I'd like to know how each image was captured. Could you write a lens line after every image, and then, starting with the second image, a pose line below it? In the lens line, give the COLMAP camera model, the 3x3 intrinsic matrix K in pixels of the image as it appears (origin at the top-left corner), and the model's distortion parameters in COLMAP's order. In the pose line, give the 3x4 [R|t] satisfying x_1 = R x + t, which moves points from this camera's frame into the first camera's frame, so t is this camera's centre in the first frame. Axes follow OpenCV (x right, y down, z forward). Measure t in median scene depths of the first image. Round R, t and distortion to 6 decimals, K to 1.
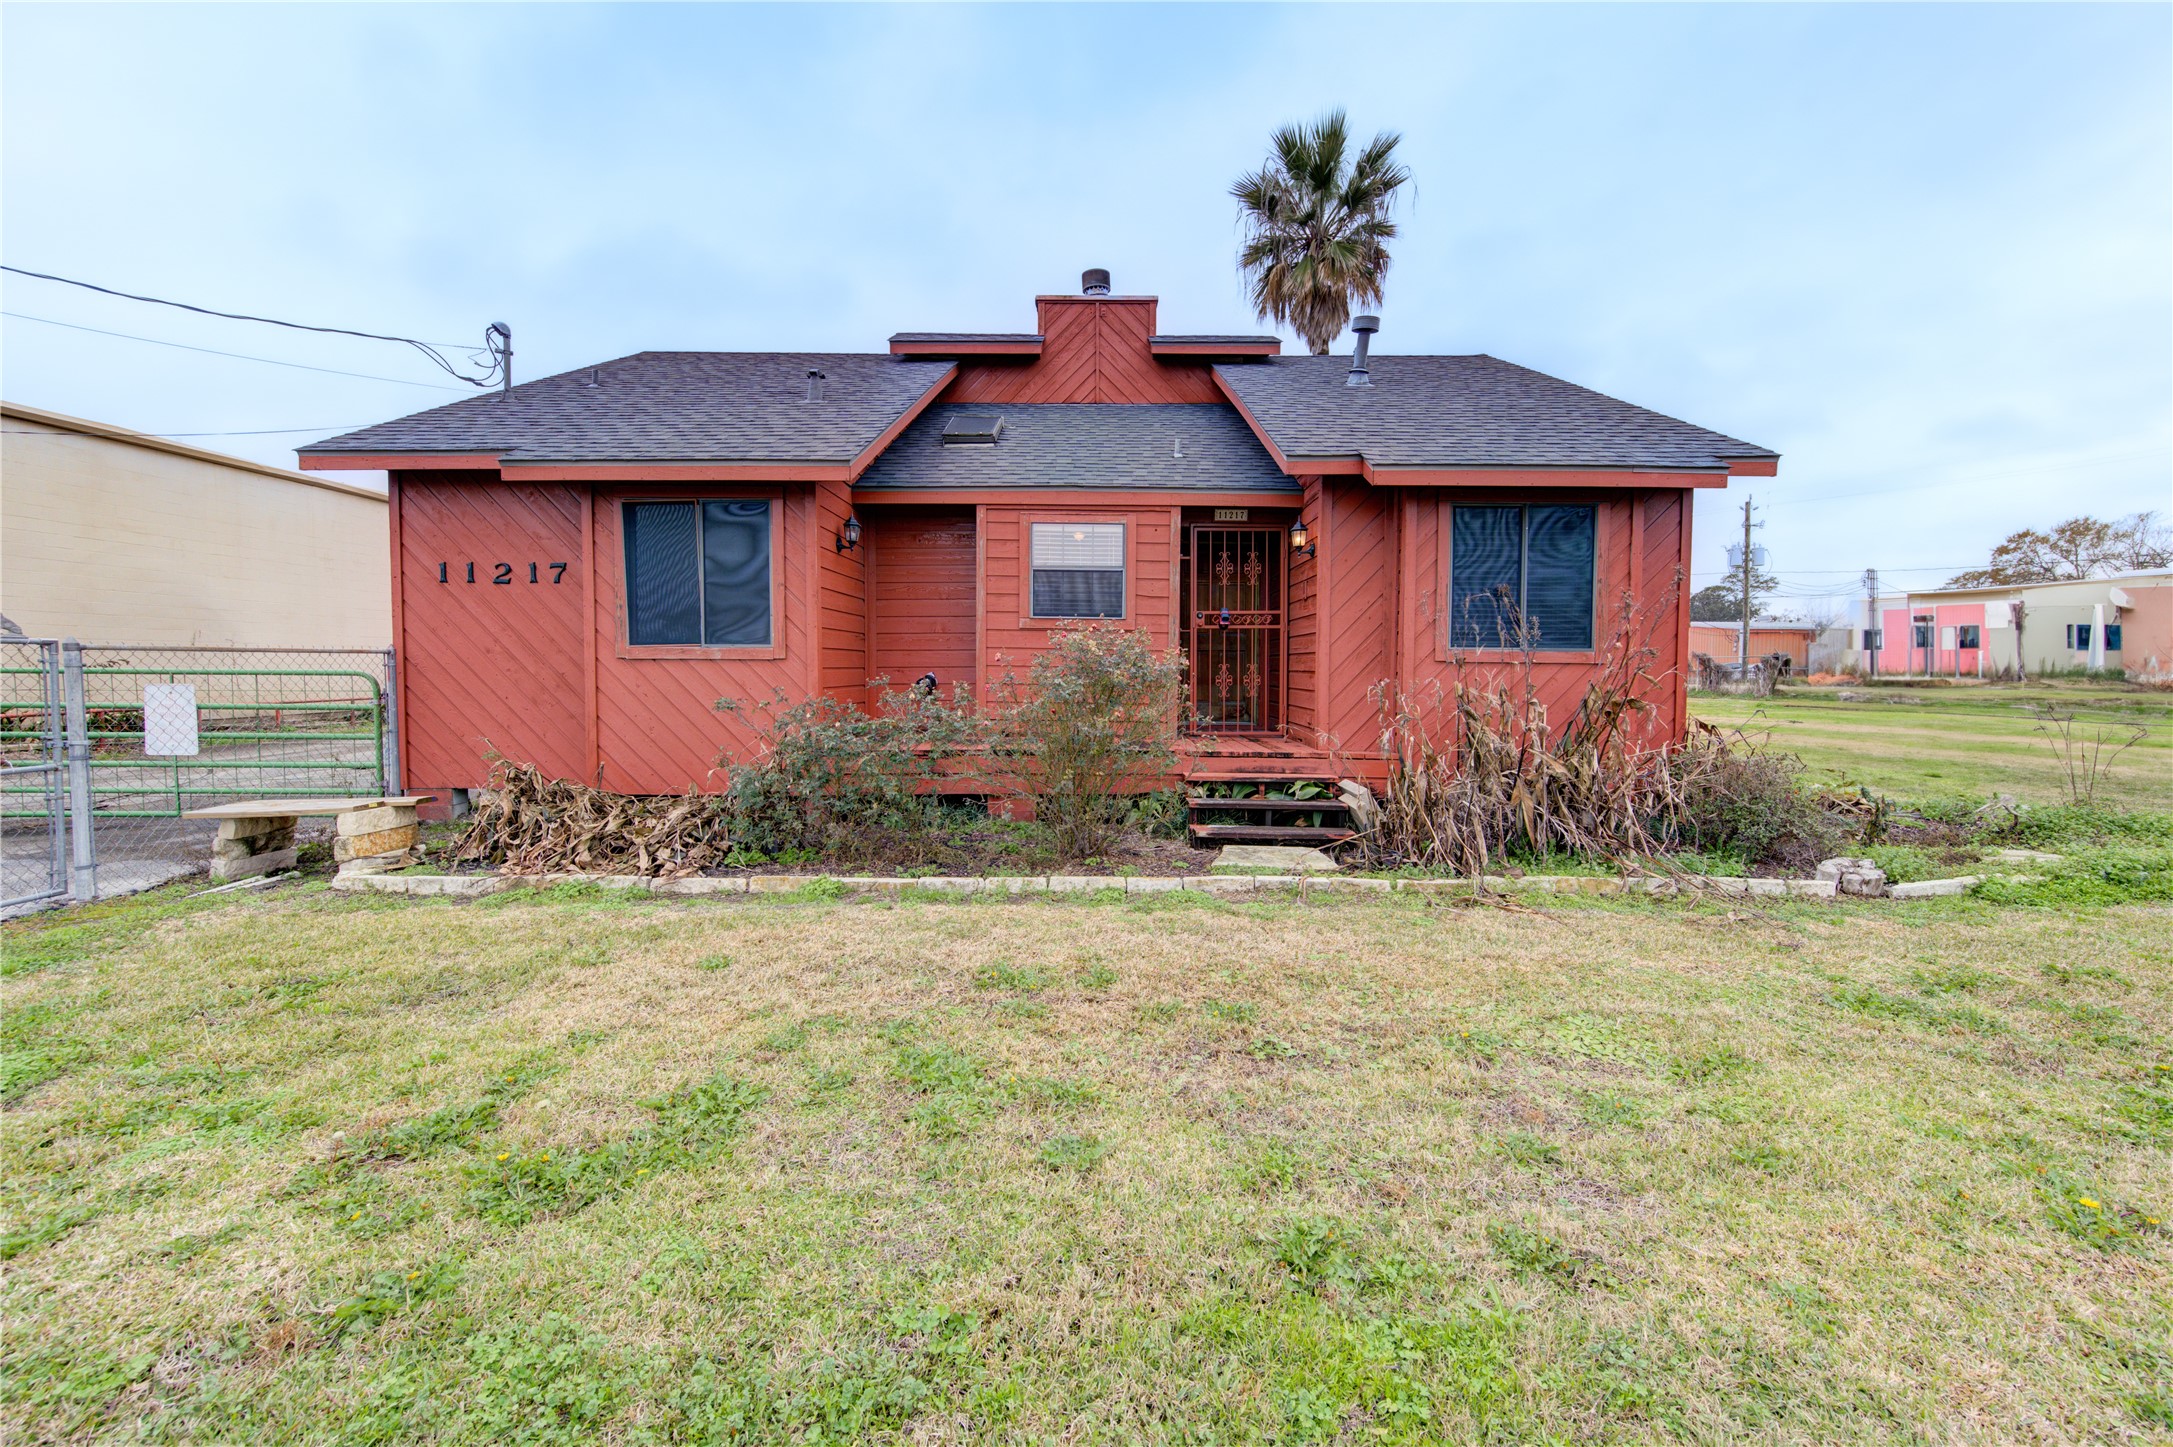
lens RADIAL K [[848.6, 0, 1133.2], [0, 848.6, 711.2], [0, 0, 1]] dist [-0.000923, -0.000077]
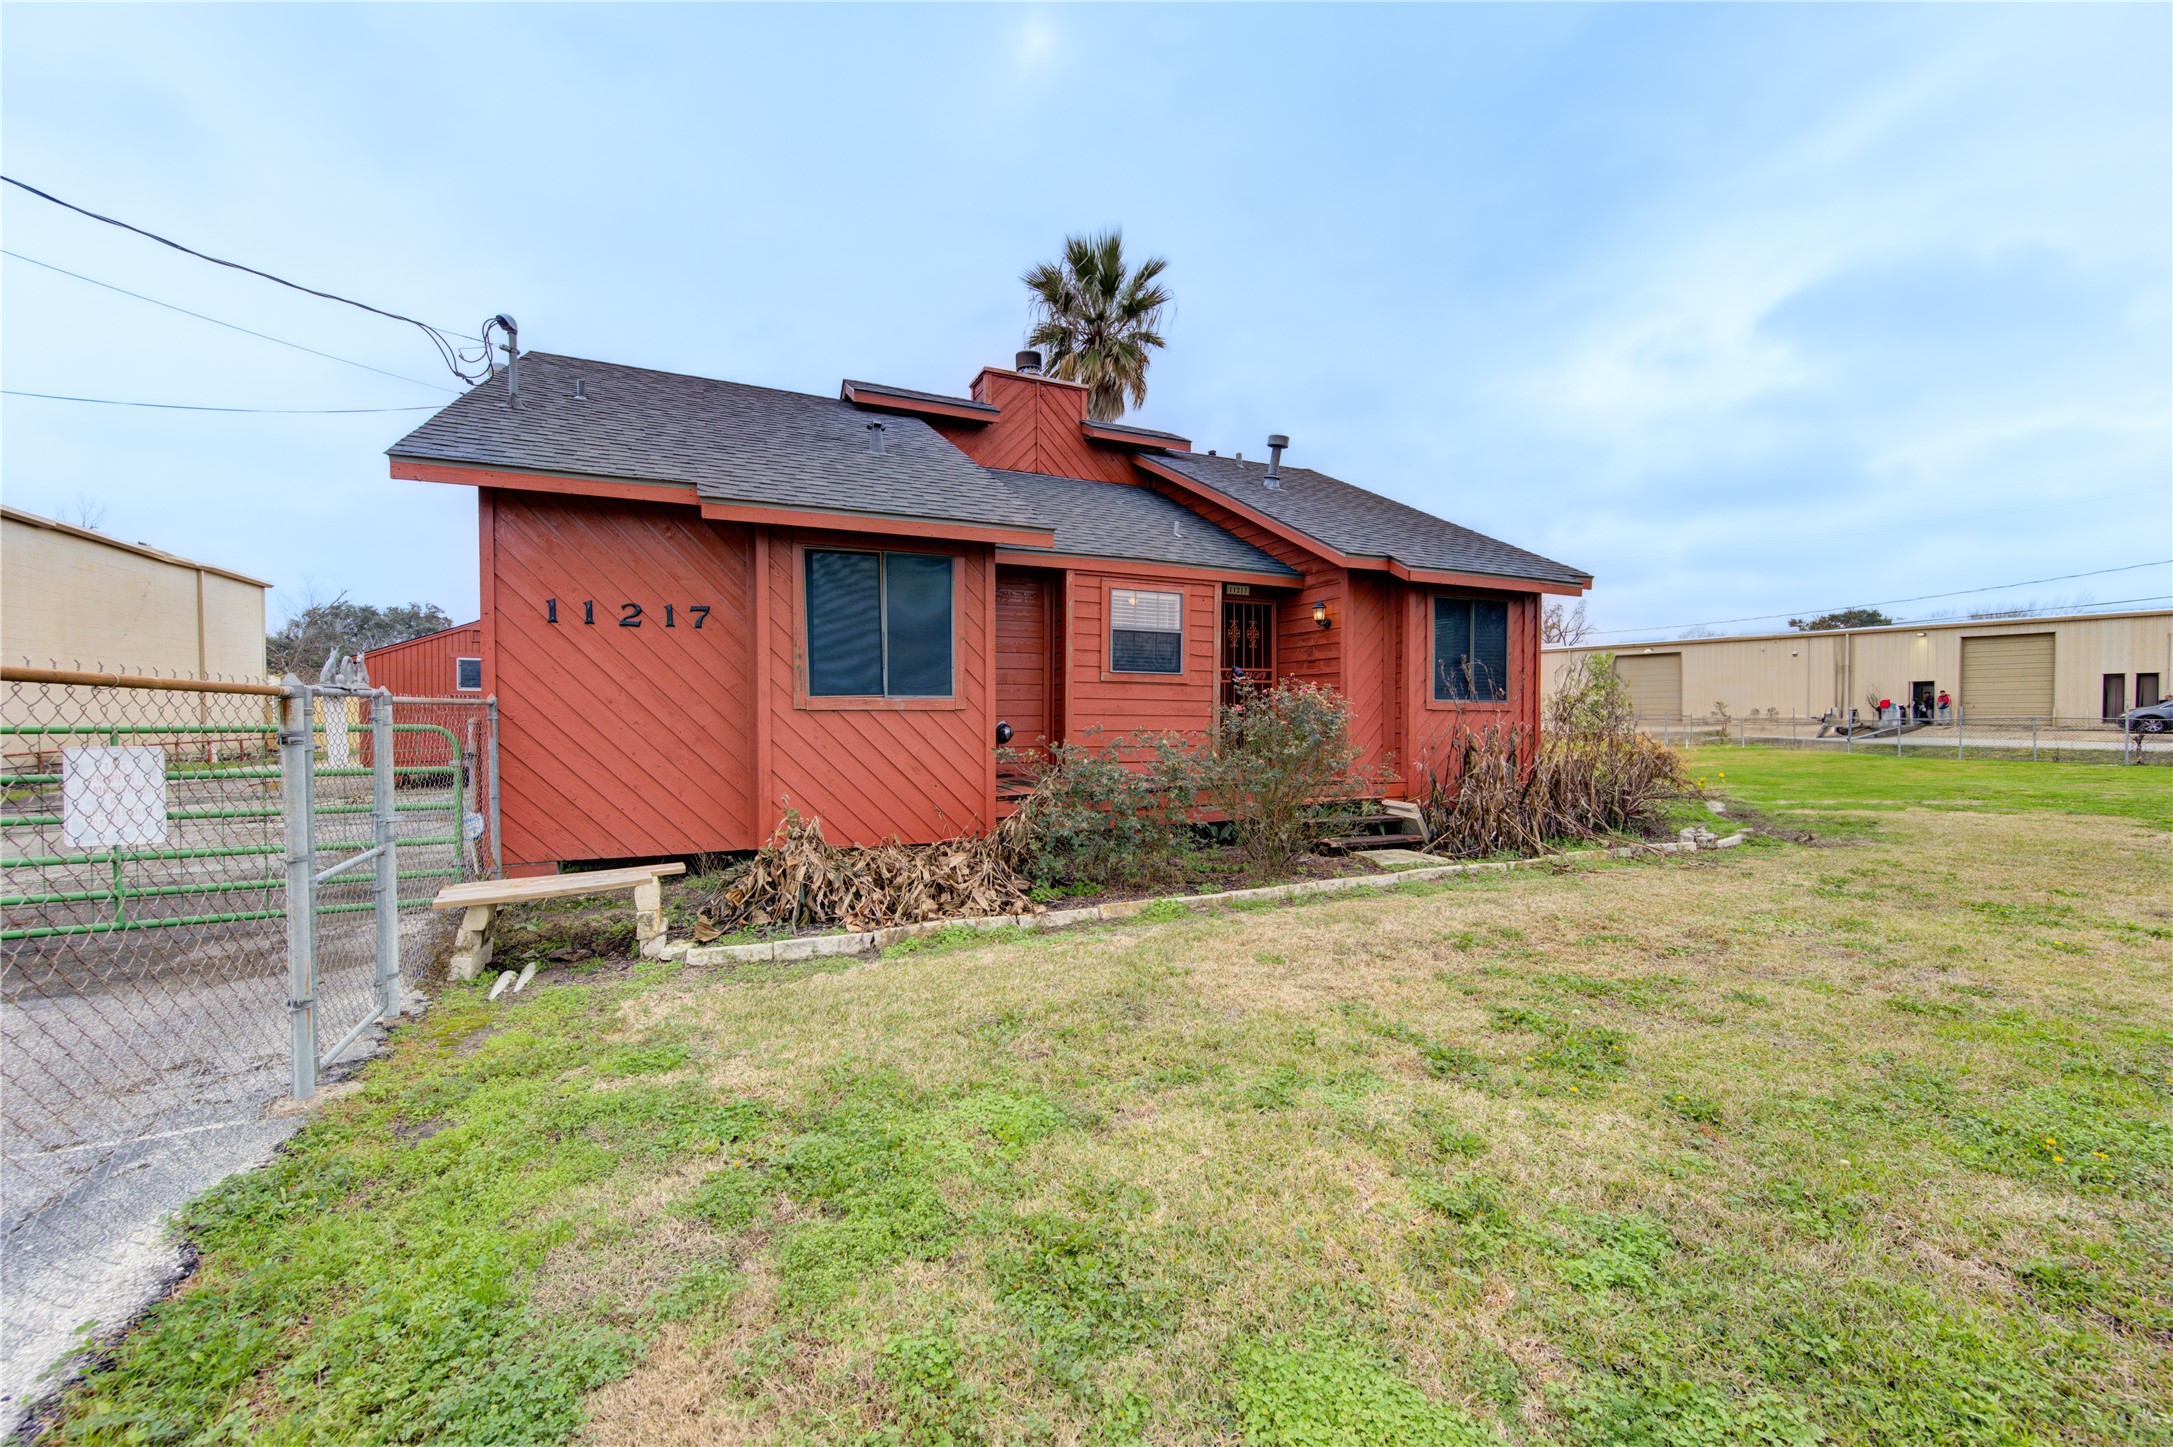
lens RADIAL K [[837.3, 0, 1096.7], [0, 837.3, 733.8], [0, 0, 1]] dist [-0.000017, -0.000092]
pose [[0.907420, -0.015552, 0.419937, -0.612297], [0.025900, 0.999485, -0.018950, -0.006880], [-0.419426, 0.028072, 0.907356, -0.002538]]
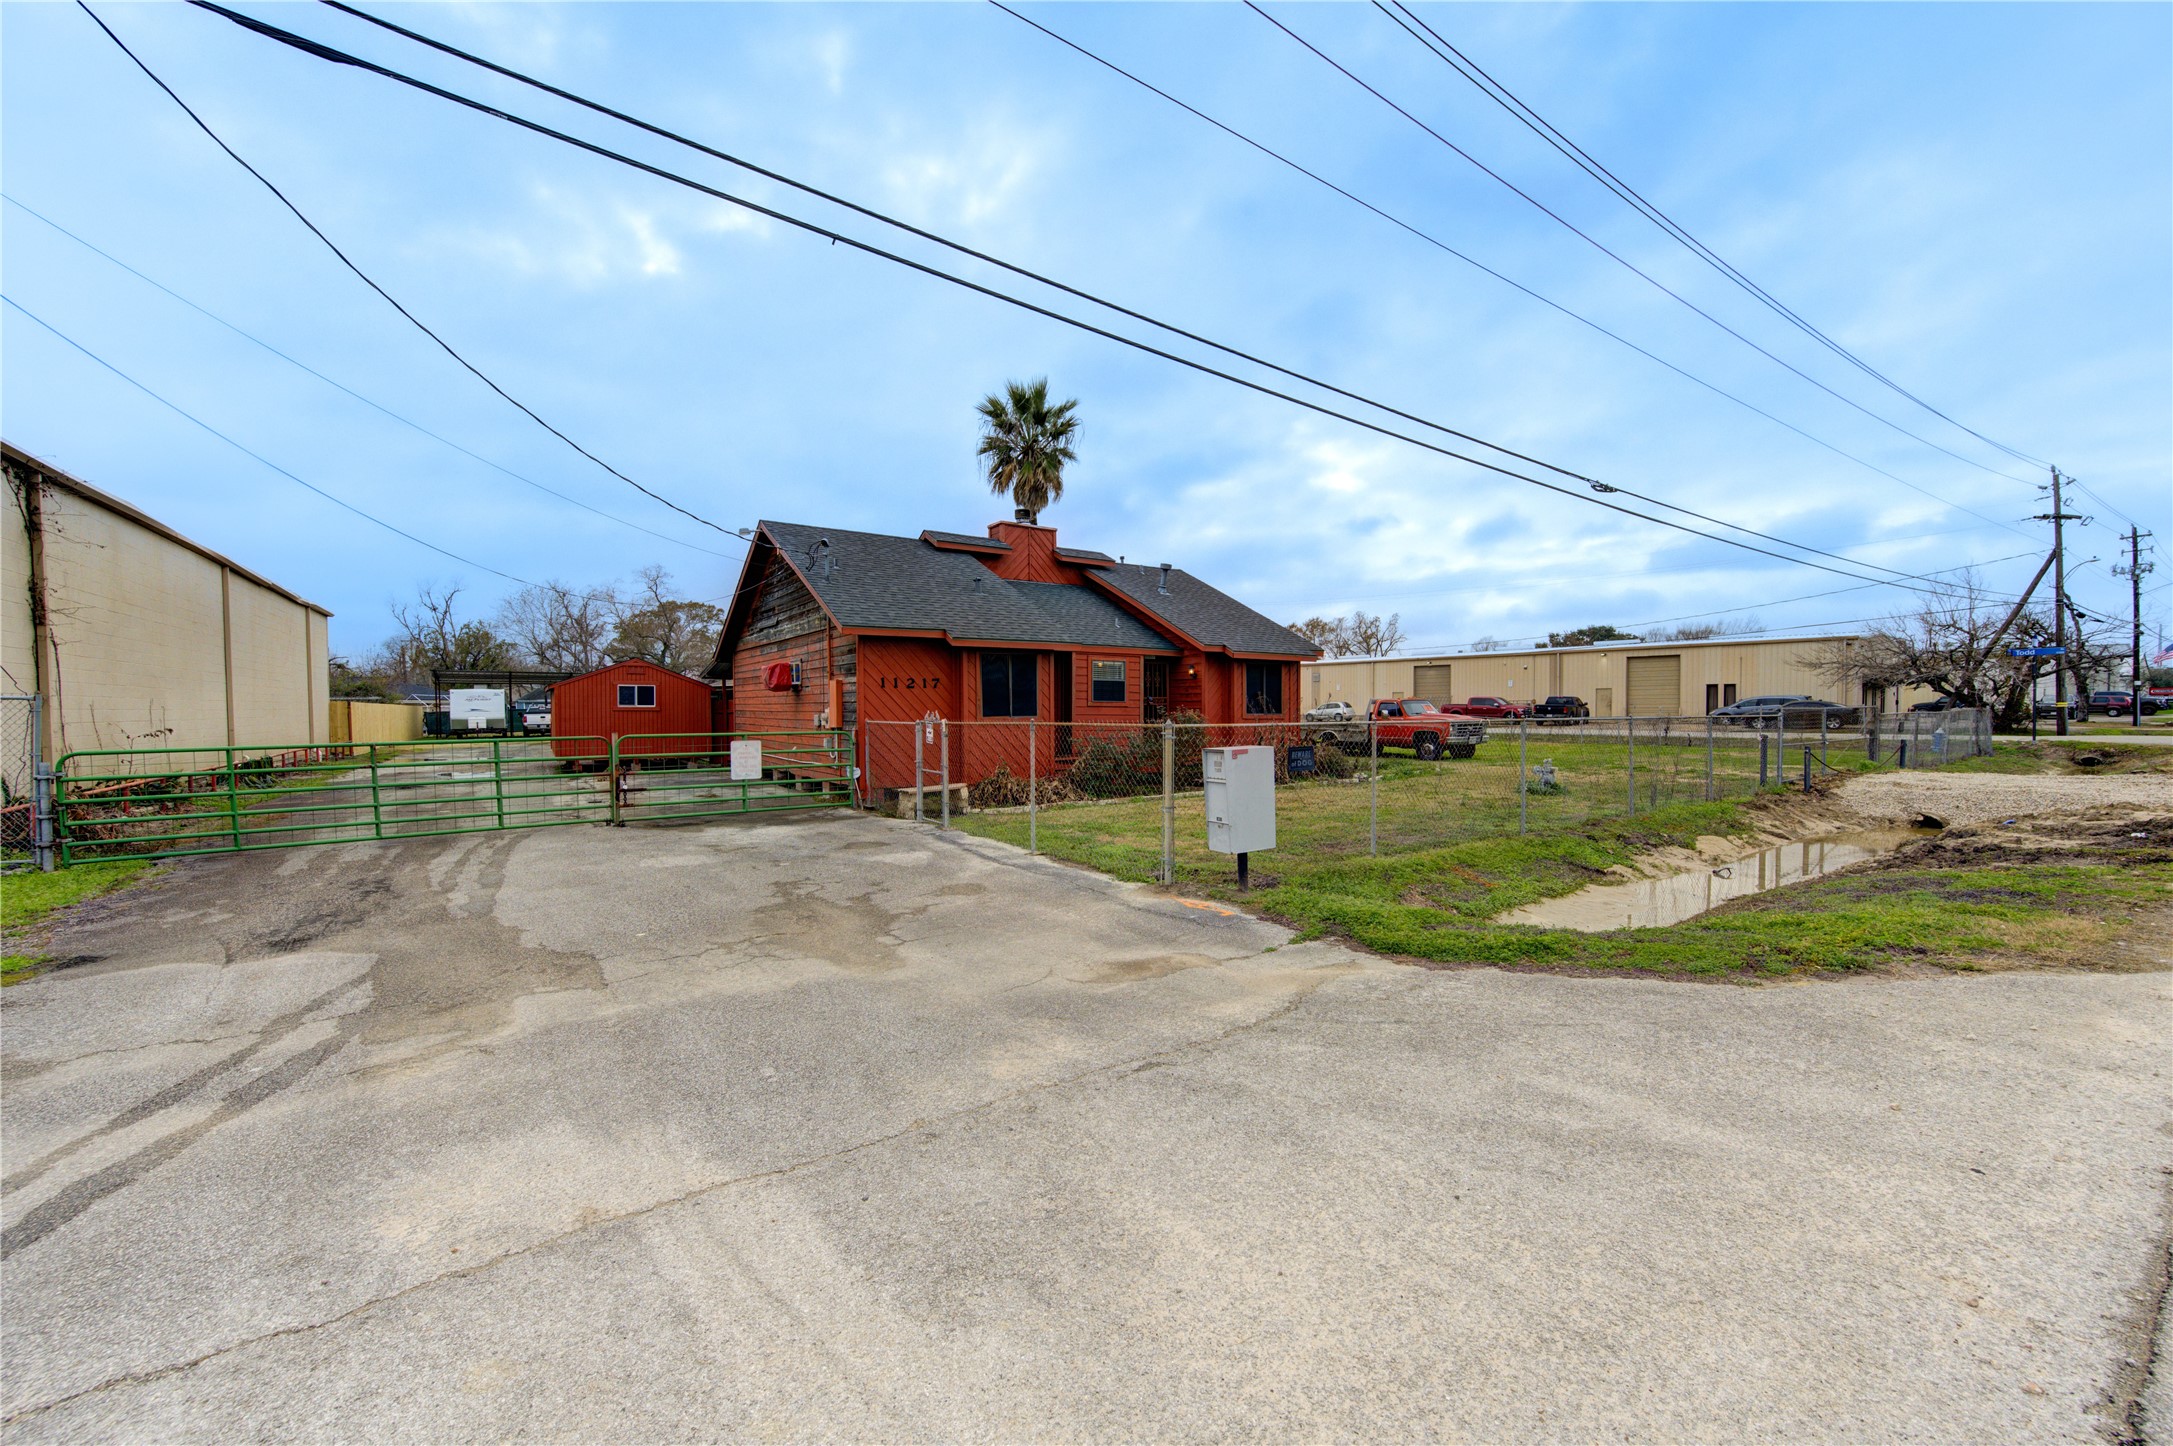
lens RADIAL K [[837.3, 0, 1096.7], [0, 837.3, 733.3], [0, 0, 1]] dist [-0.000017, -0.000092]
pose [[0.823926, -0.024917, 0.566149, -1.373509], [0.038604, 0.999180, -0.012206, 0.003112], [-0.565380, 0.031913, 0.824213, -0.838042]]
